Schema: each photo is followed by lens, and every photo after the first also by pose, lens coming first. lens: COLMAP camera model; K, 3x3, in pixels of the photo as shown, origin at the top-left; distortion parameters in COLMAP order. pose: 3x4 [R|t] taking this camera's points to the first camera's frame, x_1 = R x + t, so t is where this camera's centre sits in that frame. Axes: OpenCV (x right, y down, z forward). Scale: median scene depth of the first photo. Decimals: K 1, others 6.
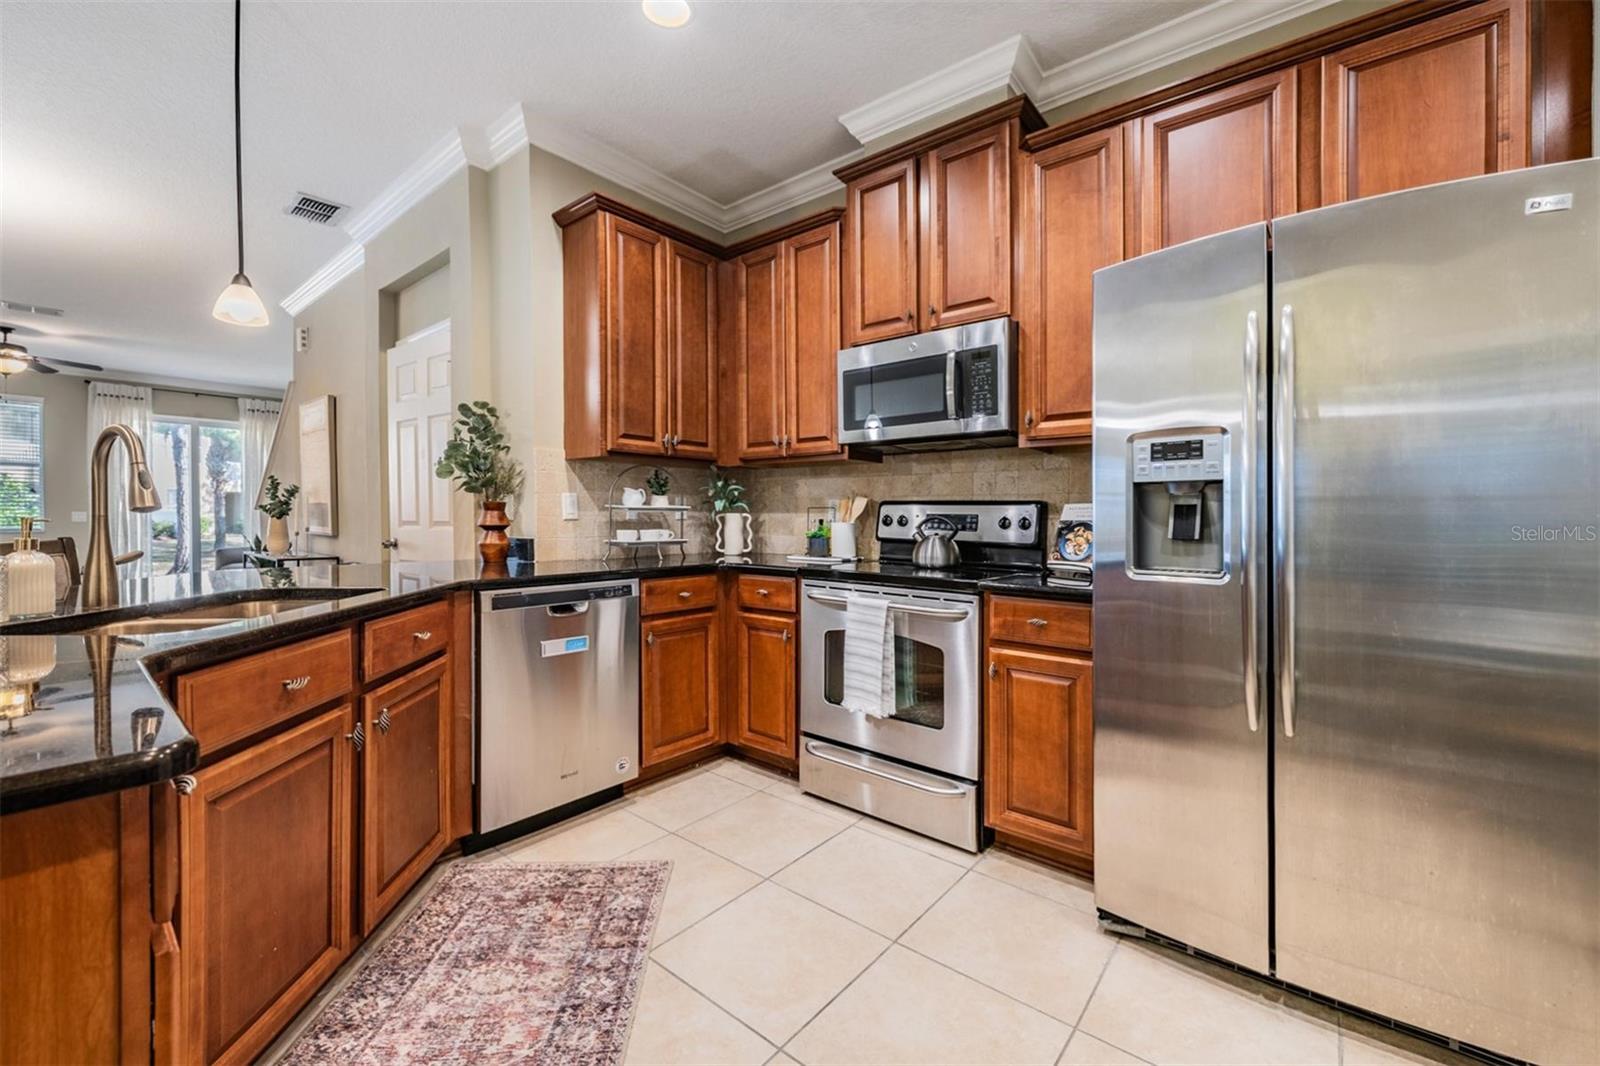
lens RADIAL K [[641.8, 0, 804.2], [0, 641.8, 514.0], [0, 0, 1]] dist [-0.000385, -0.004118]
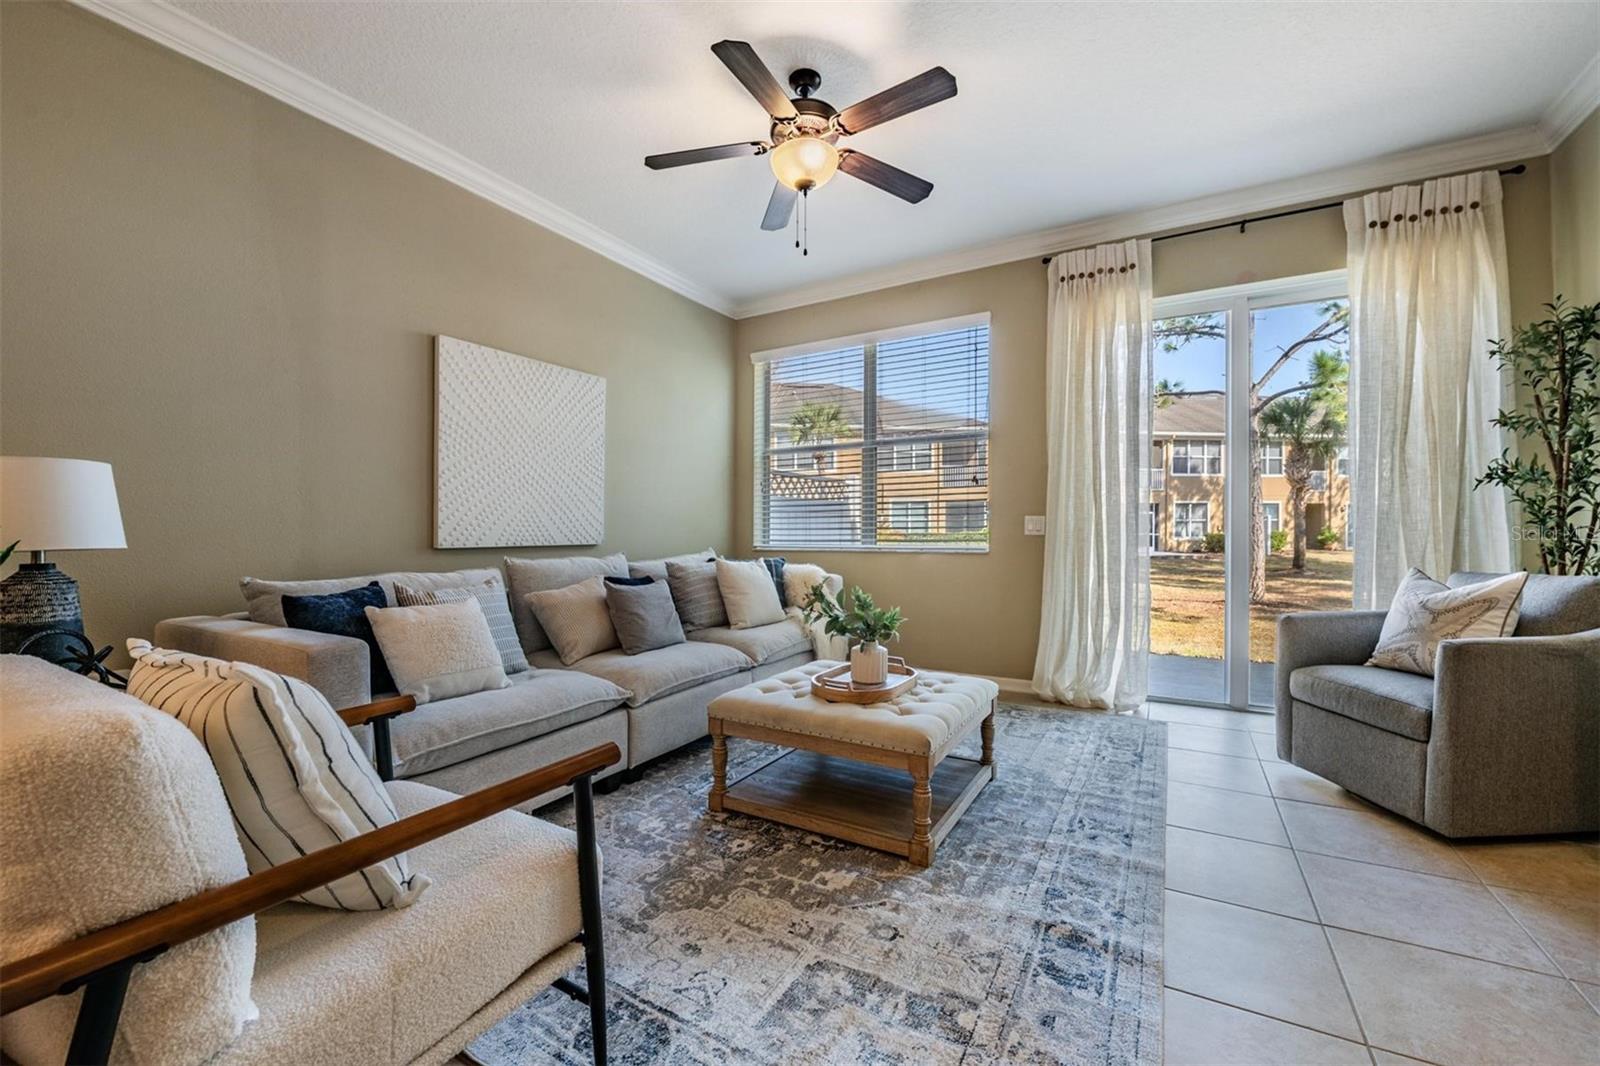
lens RADIAL K [[641.8, 0, 791.2], [0, 641.8, 535.1], [0, 0, 1]] dist [-0.000385, -0.004118]
pose [[0.160392, 0.001612, -0.987052, -2.141343], [0.008205, 0.999962, 0.002966, 0.025158], [0.987019, -0.008574, 0.160372, 2.343726]]
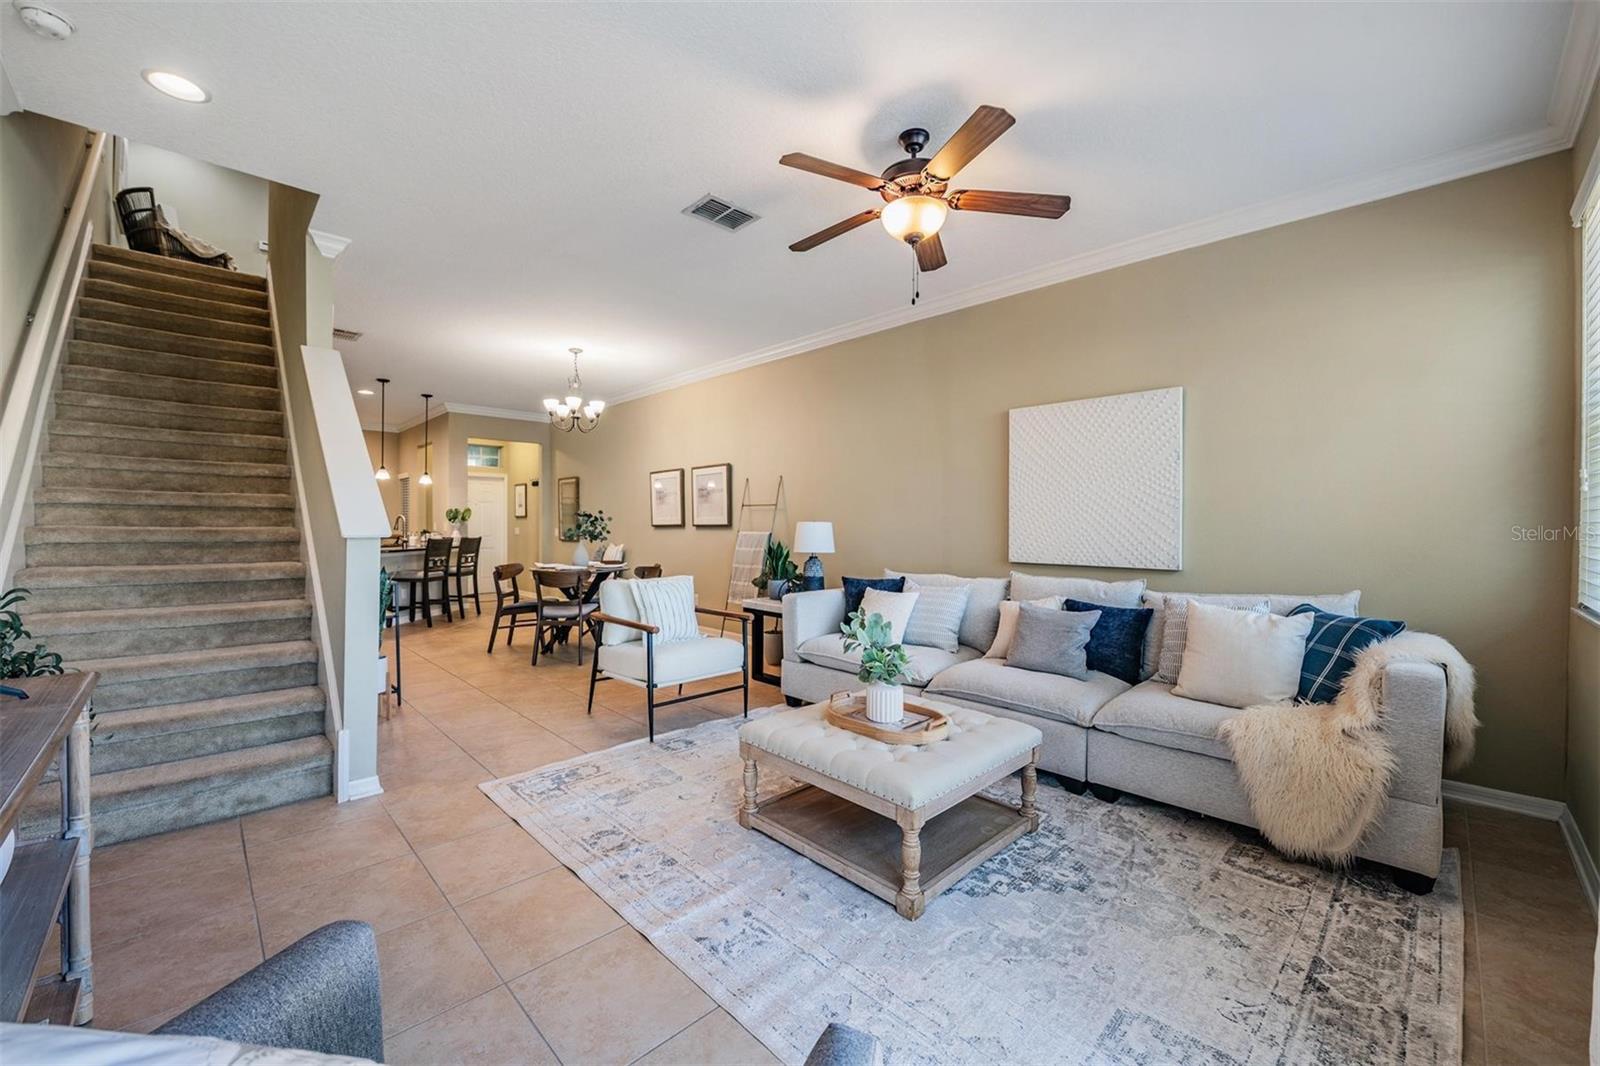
lens RADIAL K [[641.8, 0, 802.4], [0, 641.8, 528.1], [0, 0, 1]] dist [-0.000385, -0.004118]
pose [[-0.993607, -0.013373, 0.112097, -3.160804], [-0.012636, 0.999894, 0.007286, -0.051199], [-0.112182, 0.005823, -0.993671, 3.721404]]
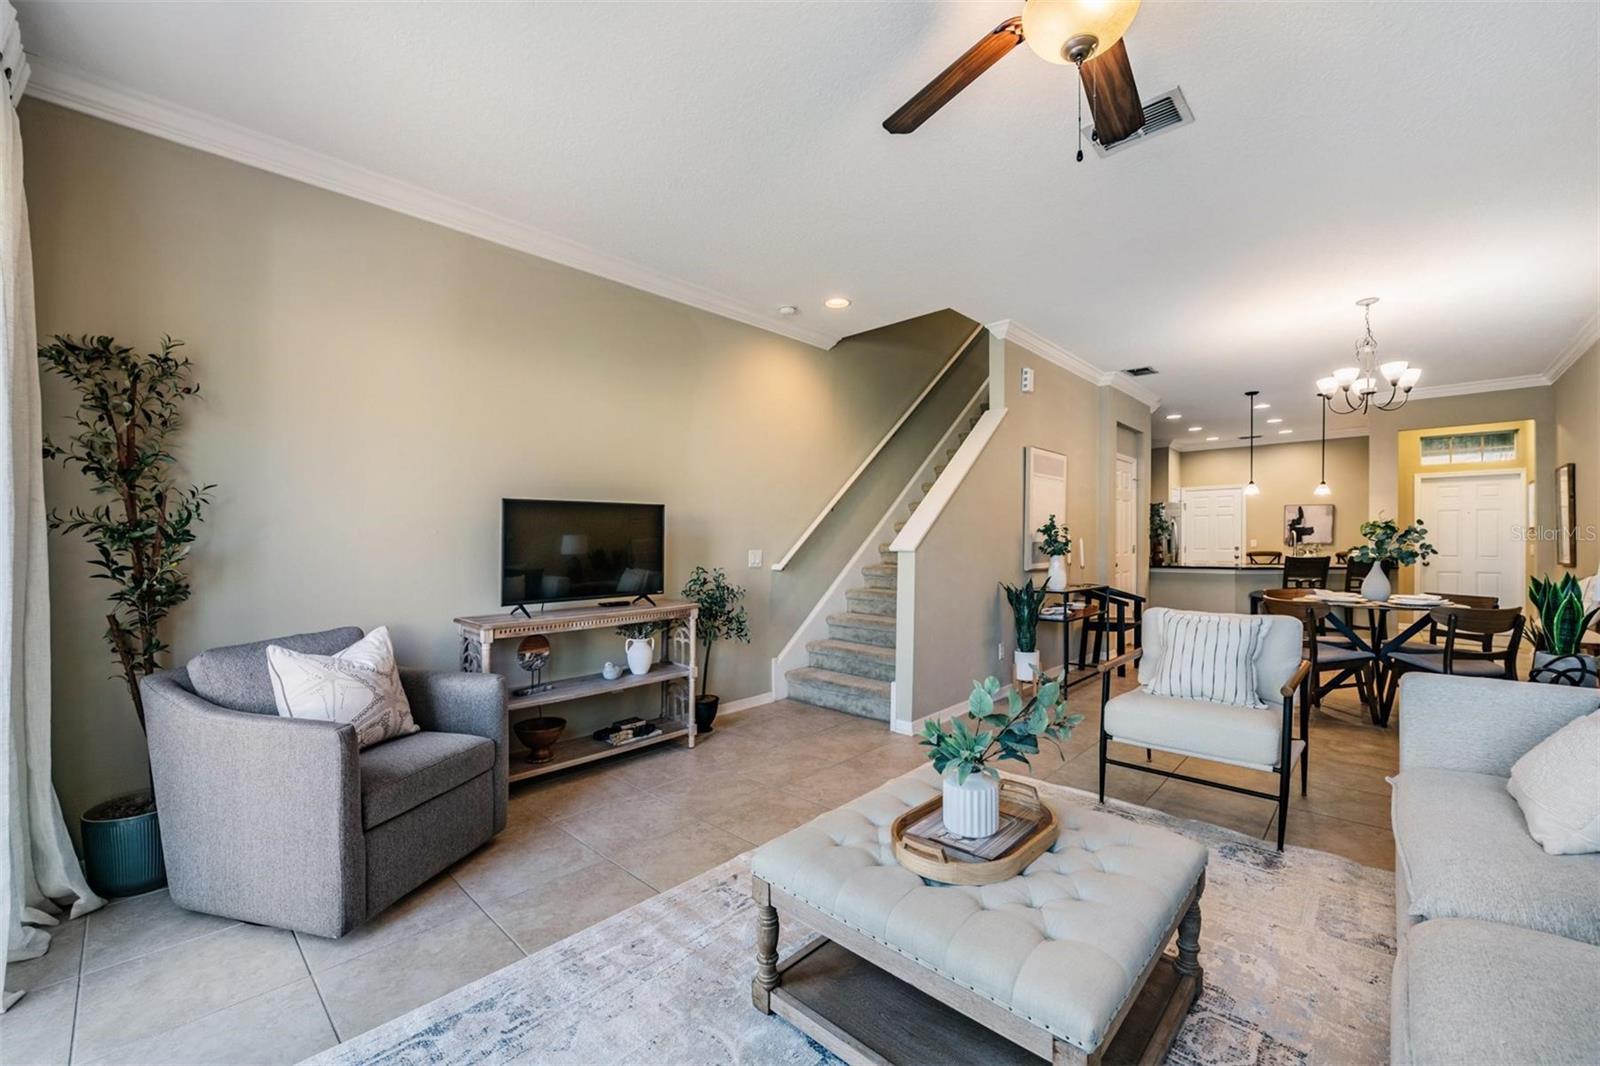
lens RADIAL K [[641.8, 0, 808.1], [0, 641.8, 541.3], [0, 0, 1]] dist [-0.000385, -0.004118]
pose [[0.065394, -0.010845, 0.997801, -3.920142], [0.002573, 0.999939, 0.010700, -0.059085], [-0.997856, 0.001867, 0.065418, 2.775630]]
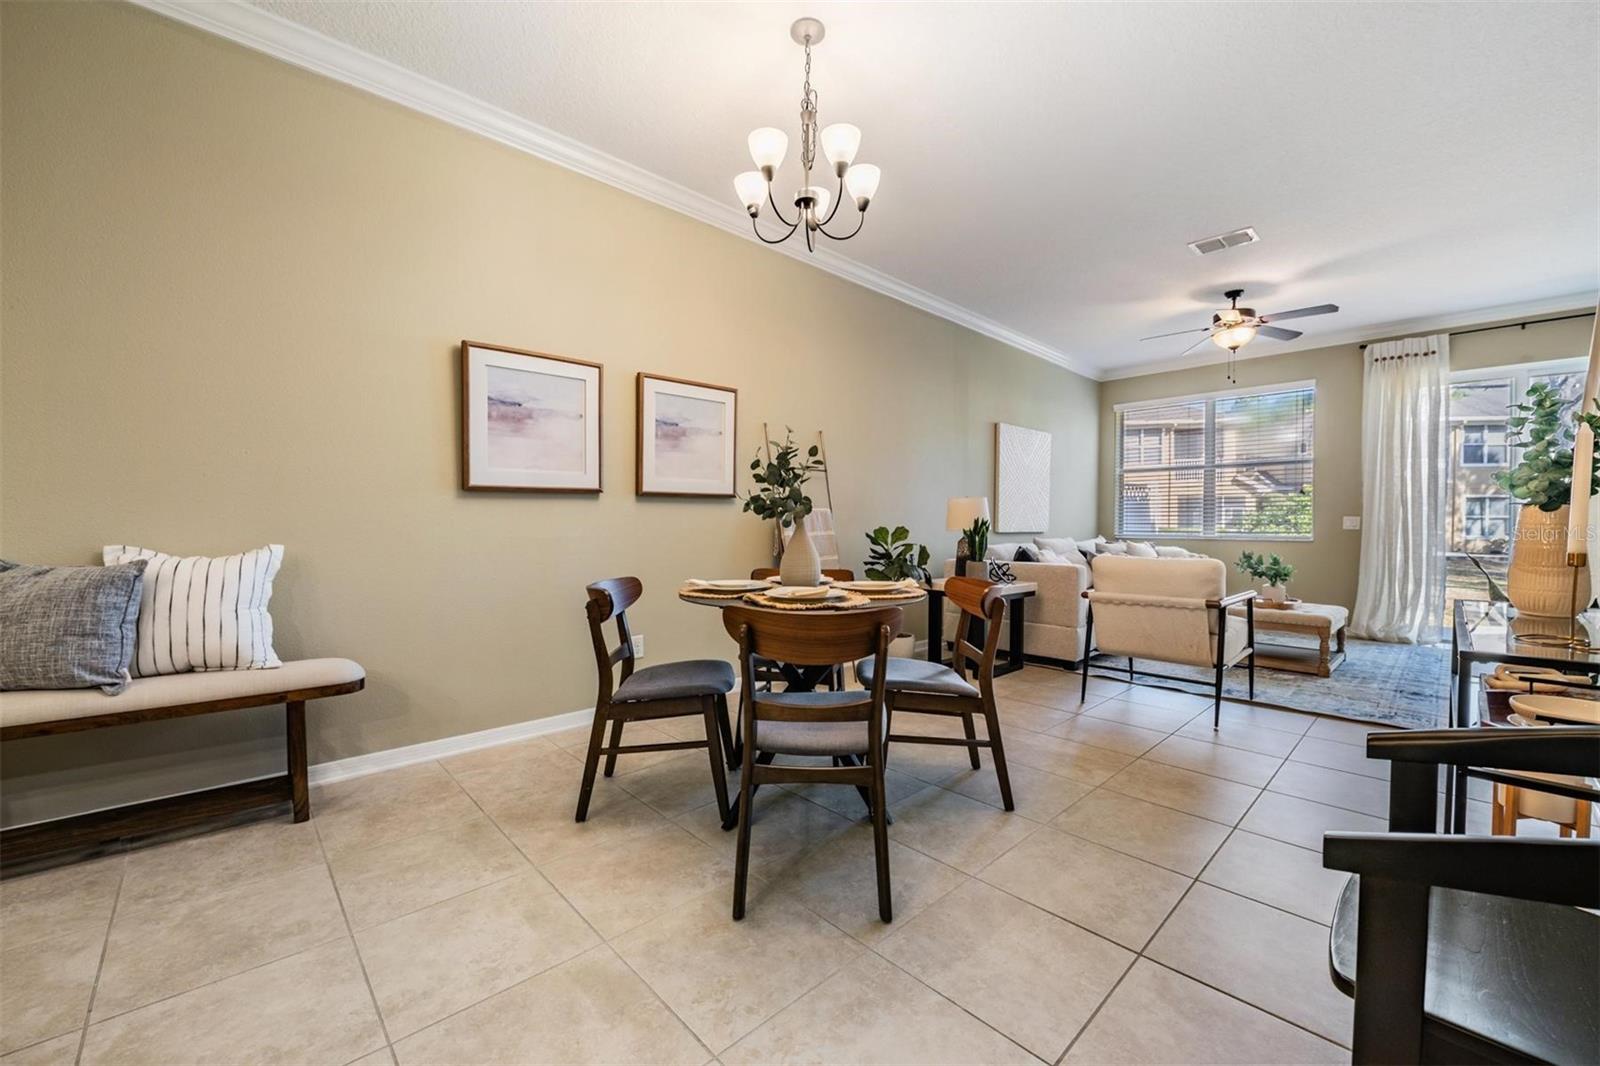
lens RADIAL K [[641.8, 0, 795.2], [0, 641.8, 528.6], [0, 0, 1]] dist [-0.000385, -0.004118]
pose [[-0.108631, 0.000742, -0.994082, -0.956372], [-0.001262, 0.999999, 0.000884, 0.031378], [0.994081, 0.001351, -0.108630, 1.338565]]
